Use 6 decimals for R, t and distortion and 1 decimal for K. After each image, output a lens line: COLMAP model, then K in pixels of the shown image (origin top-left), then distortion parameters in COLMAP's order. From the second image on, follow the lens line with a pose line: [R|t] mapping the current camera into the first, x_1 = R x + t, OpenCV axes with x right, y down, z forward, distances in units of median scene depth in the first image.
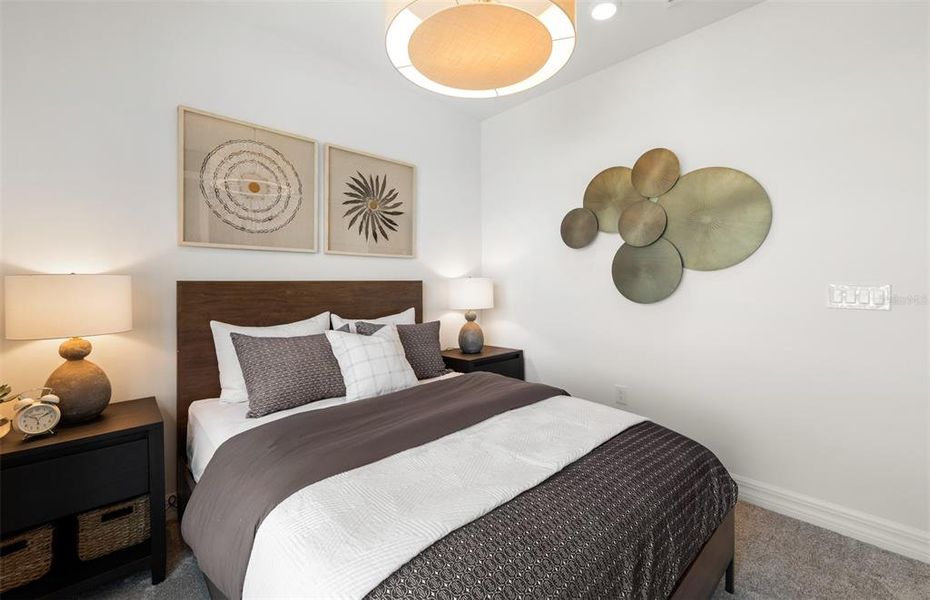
lens RADIAL K [[379.7, 0, 461.4], [0, 379.7, 284.7], [0, 0, 1]] dist [0.001664, 0.000044]
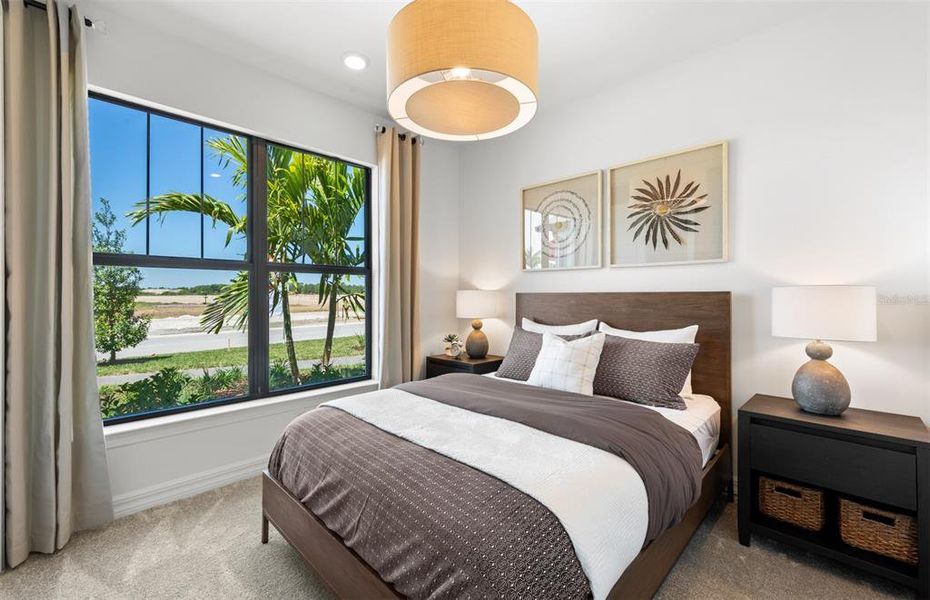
lens RADIAL K [[379.7, 0, 464.5], [0, 379.7, 295.0], [0, 0, 1]] dist [0.001664, 0.000044]
pose [[0.043725, 0.013161, -0.998957, 0.680860], [0.004498, 0.999900, 0.013371, -0.017013], [0.999033, -0.005078, 0.043661, 0.488113]]
